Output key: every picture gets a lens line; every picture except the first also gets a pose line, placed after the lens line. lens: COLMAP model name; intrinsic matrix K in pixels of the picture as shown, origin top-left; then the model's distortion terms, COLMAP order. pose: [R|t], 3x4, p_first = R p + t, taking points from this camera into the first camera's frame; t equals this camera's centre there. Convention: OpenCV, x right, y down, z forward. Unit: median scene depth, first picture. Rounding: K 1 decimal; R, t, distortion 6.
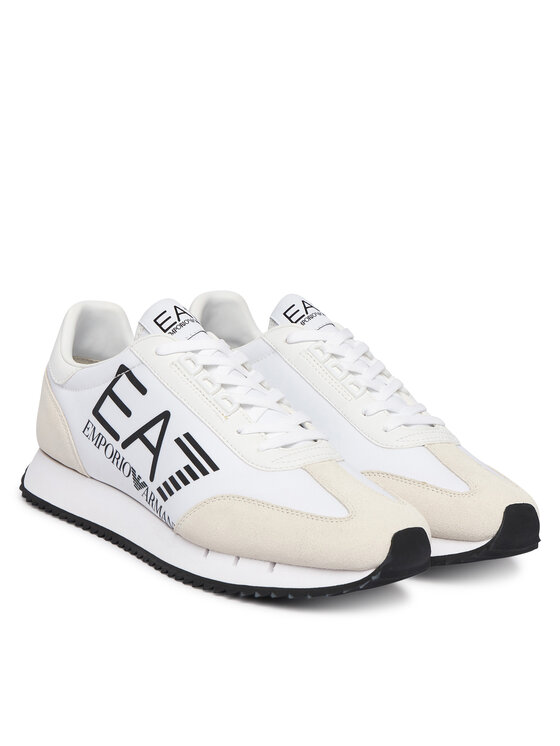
lens RADIAL K [[1354.3, 0, 282.6], [0, 1354.3, 374.8], [0, 0, 1]] dist [0.037934, 0.000000]
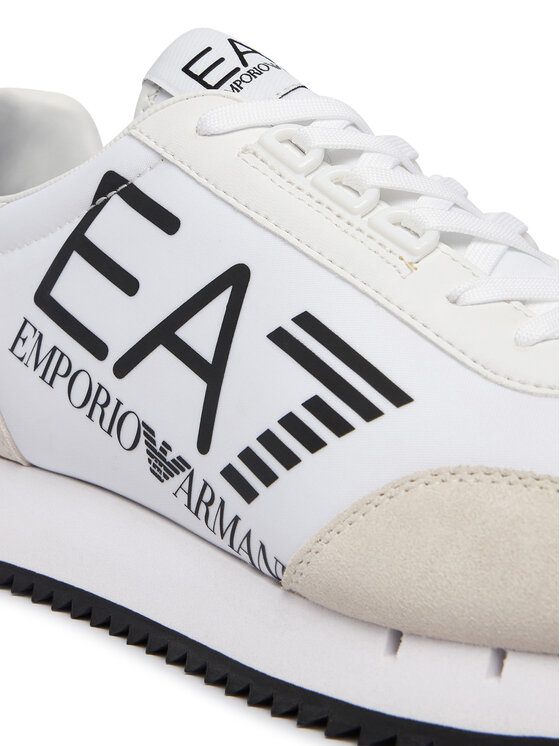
lens RADIAL K [[1012.7, 0, 273.6], [0, 1012.7, 369.5], [0, 0, 1]] dist [0.019857, 0.000000]
pose [[0.990552, -0.026897, 0.134475, -0.114210], [0.038996, 0.995342, -0.088163, 0.080817], [-0.131477, 0.092574, 0.986987, 0.715966]]
